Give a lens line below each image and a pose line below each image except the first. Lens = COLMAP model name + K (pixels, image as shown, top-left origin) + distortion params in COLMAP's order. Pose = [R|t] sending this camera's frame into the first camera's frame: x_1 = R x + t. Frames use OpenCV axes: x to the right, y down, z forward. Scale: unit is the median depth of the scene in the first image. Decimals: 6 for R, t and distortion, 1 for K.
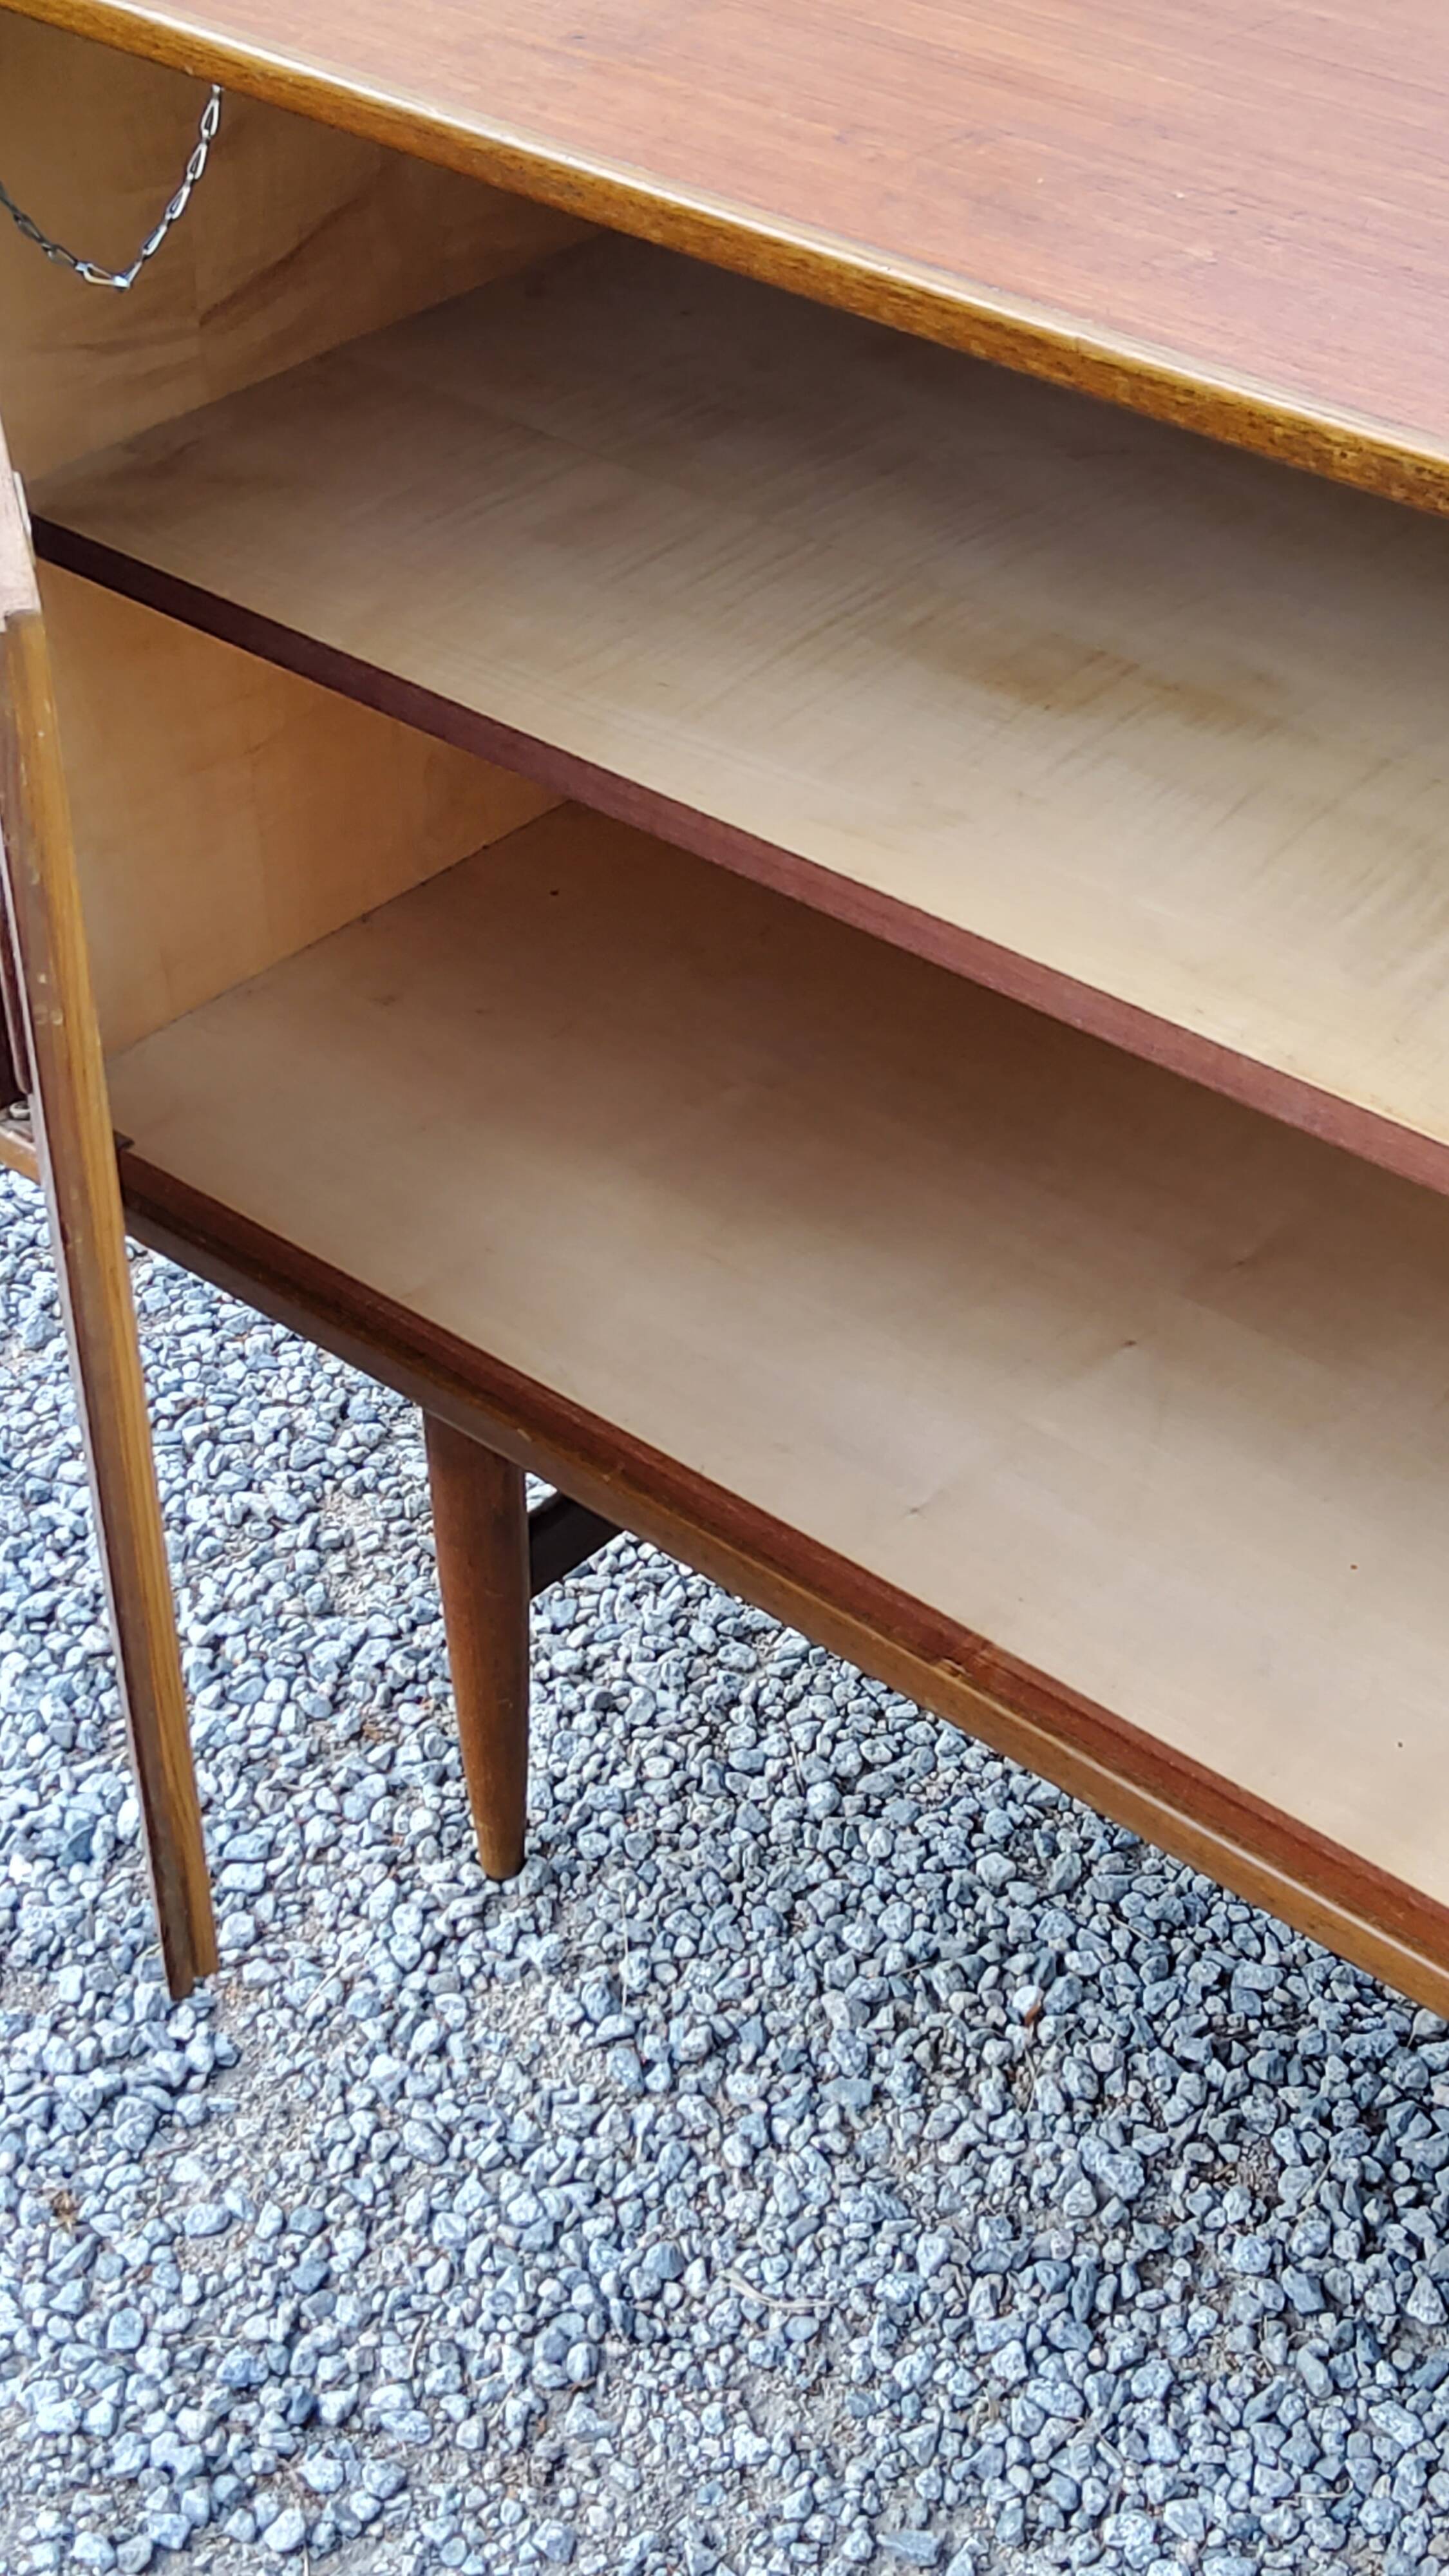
lens RADIAL K [[3831.1, 0, 704.7], [0, 3831.1, 1284.8], [0, 0, 1]] dist [0.105502, 0.000000]
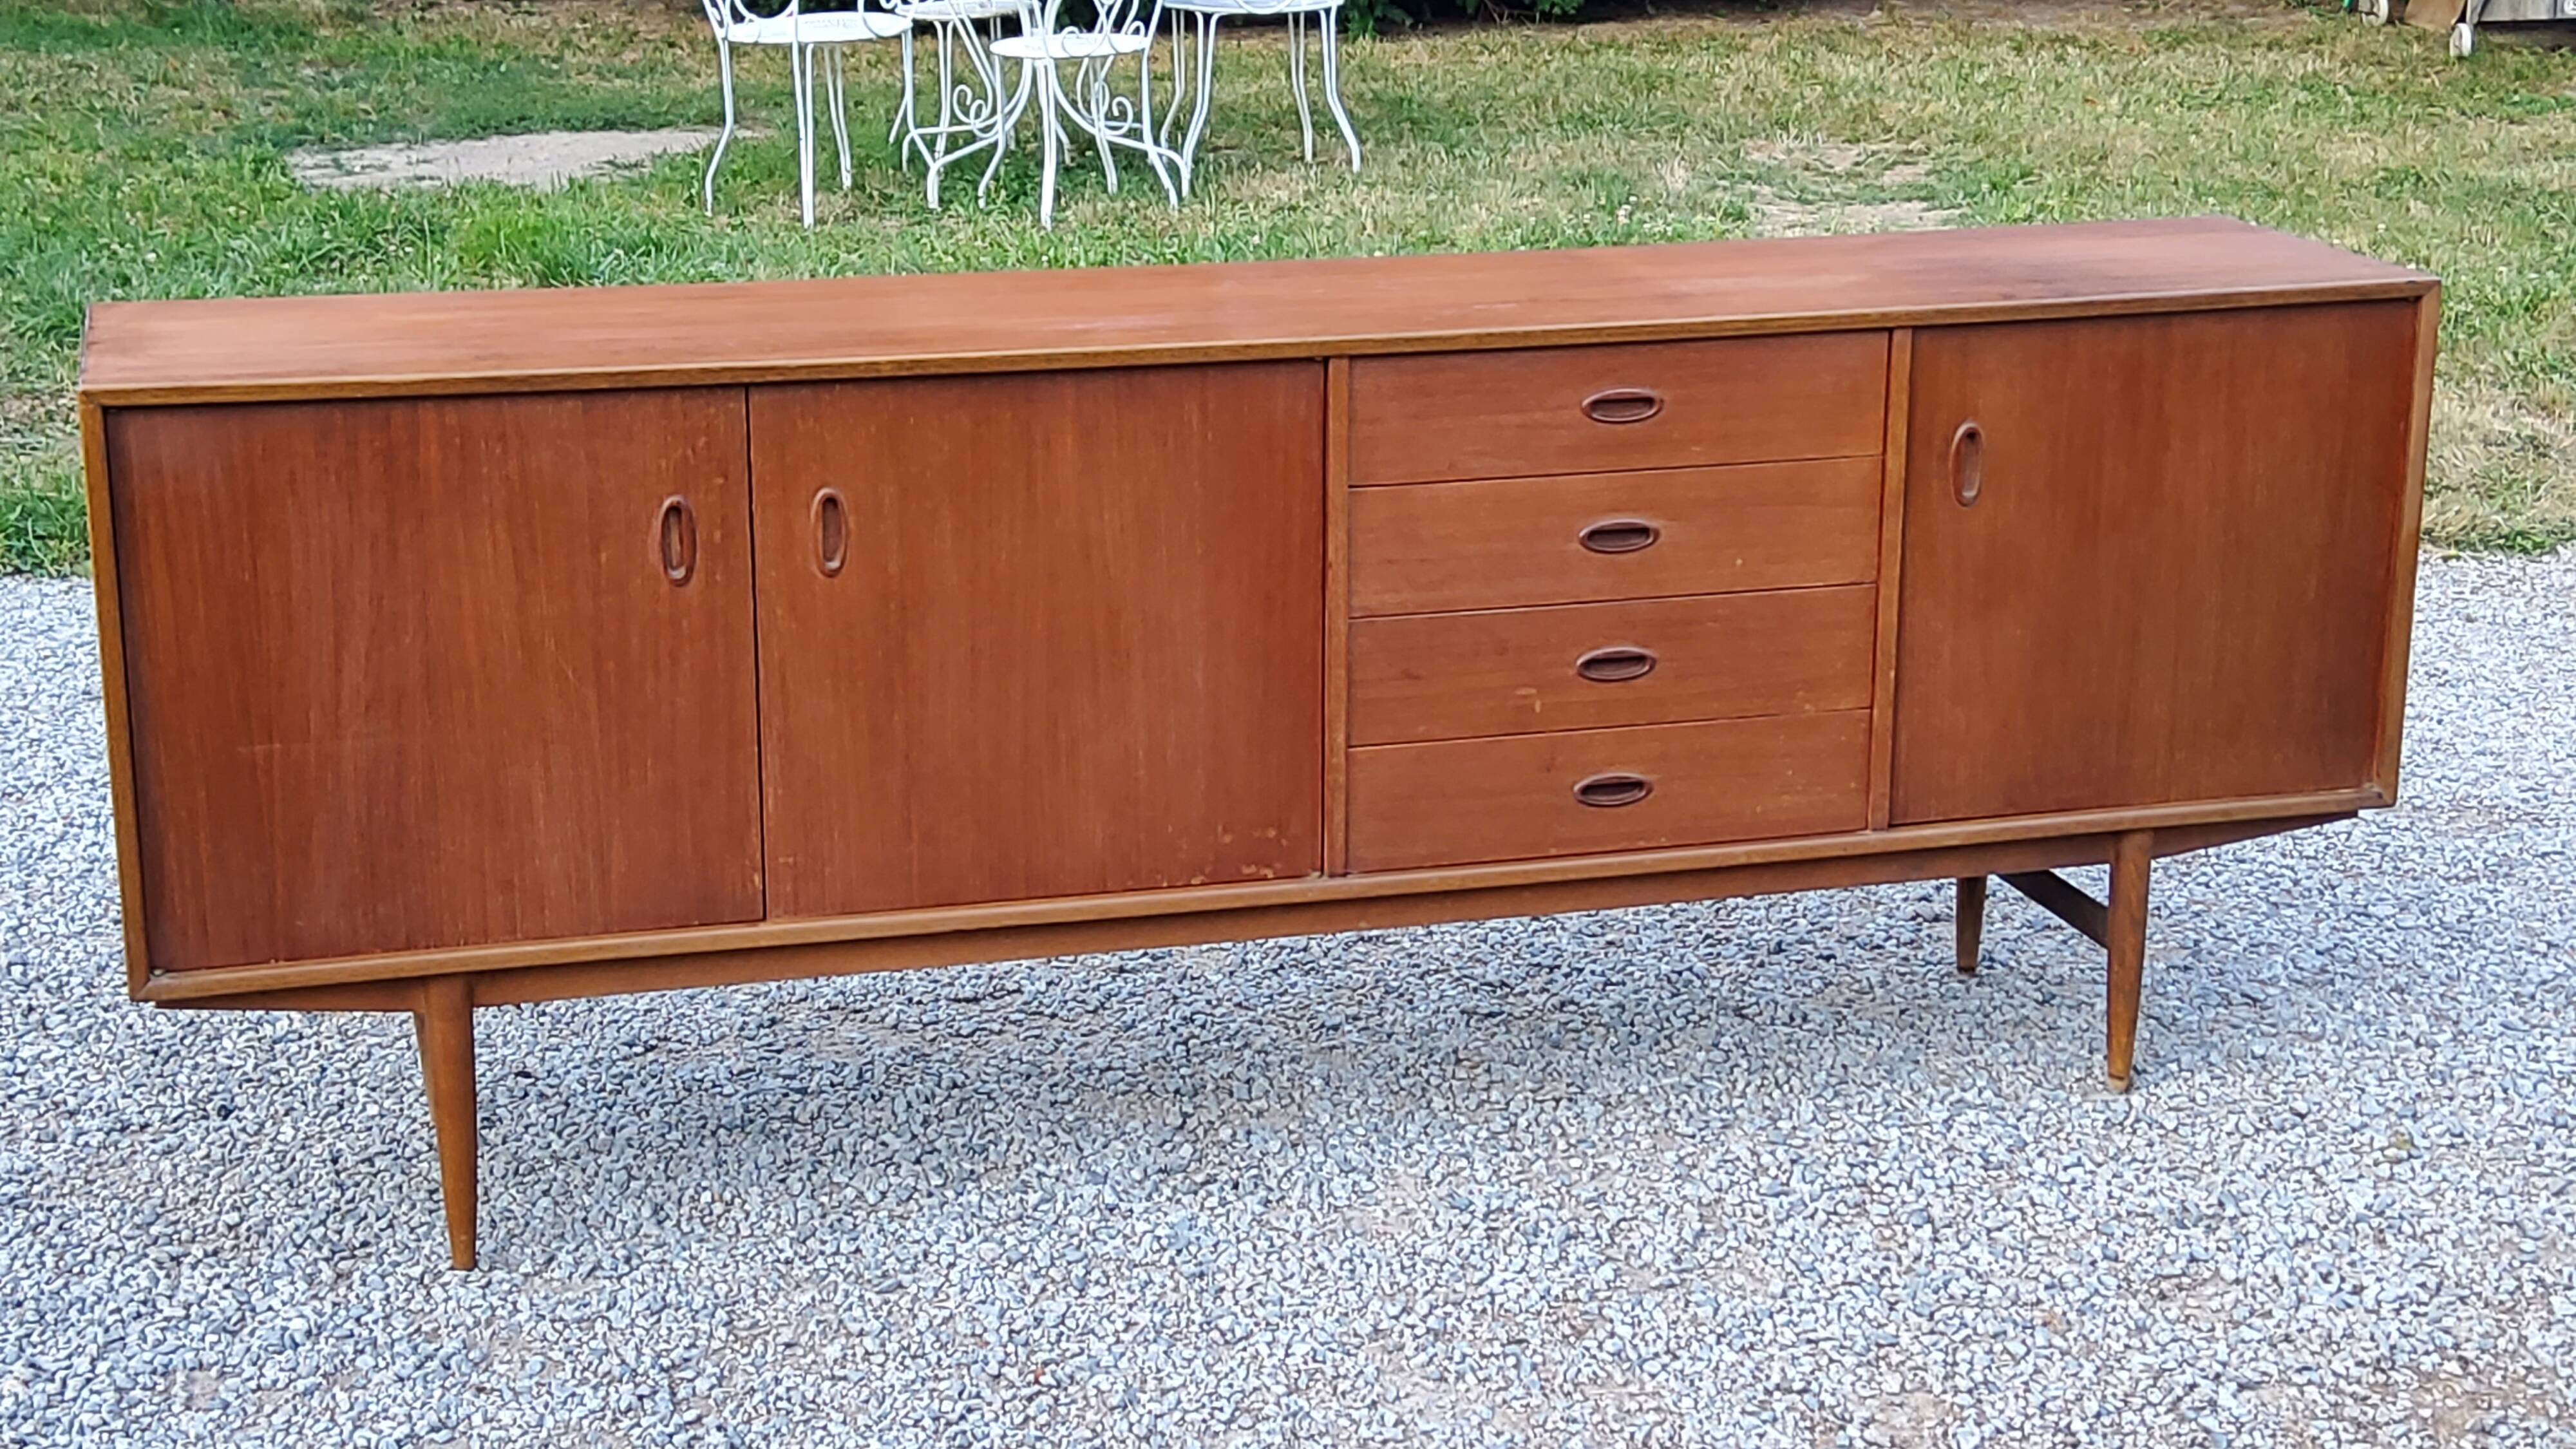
lens RADIAL K [[3831.1, 0, 1267.1], [0, 3831.1, 712.2], [0, 0, 1]] dist [0.105502, 0.000000]
pose [[0.535629, -0.203653, 0.819528, -1.456894], [0.505041, 0.855045, -0.117607, 0.359684], [-0.676783, 0.476889, 0.560840, -0.575124]]
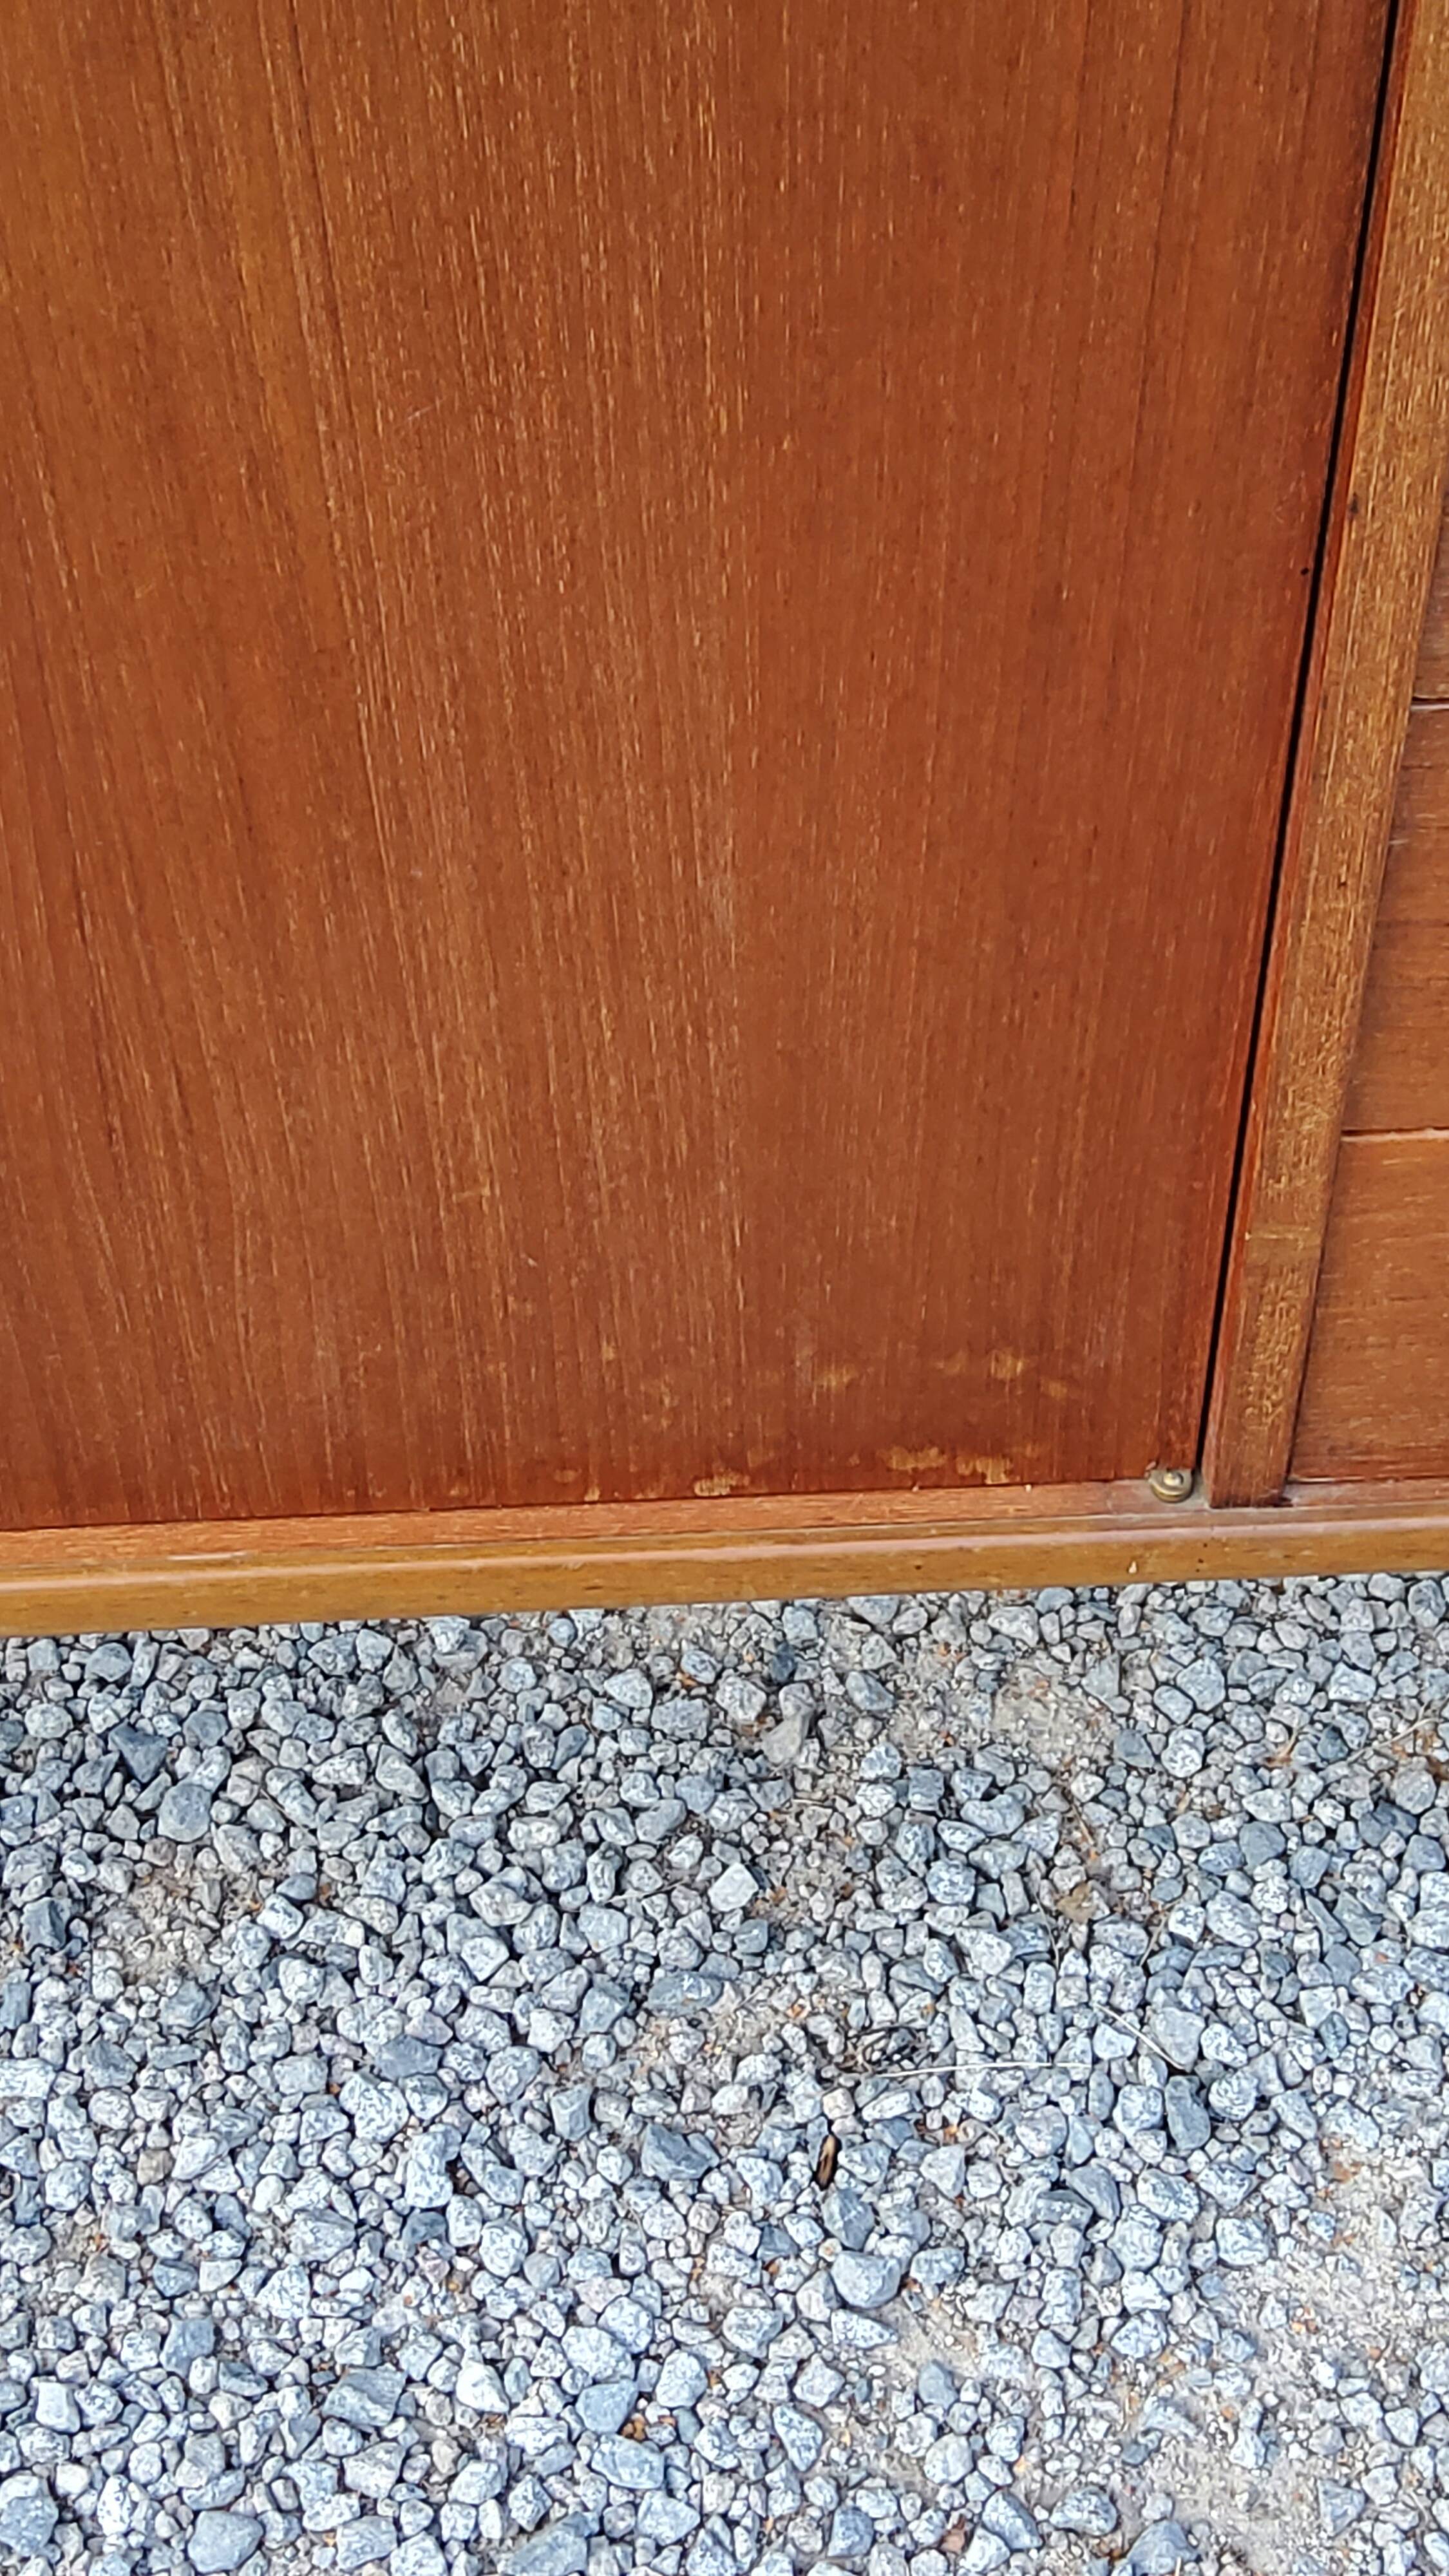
lens RADIAL K [[3831.1, 0, 749.0], [0, 3831.1, 1272.1], [0, 0, 1]] dist [0.105502, 0.000000]
pose [[0.699562, -0.507264, 0.503286, -0.032692], [0.424167, 0.861594, 0.278817, -0.012585], [-0.575062, 0.018428, 0.817903, 0.210316]]
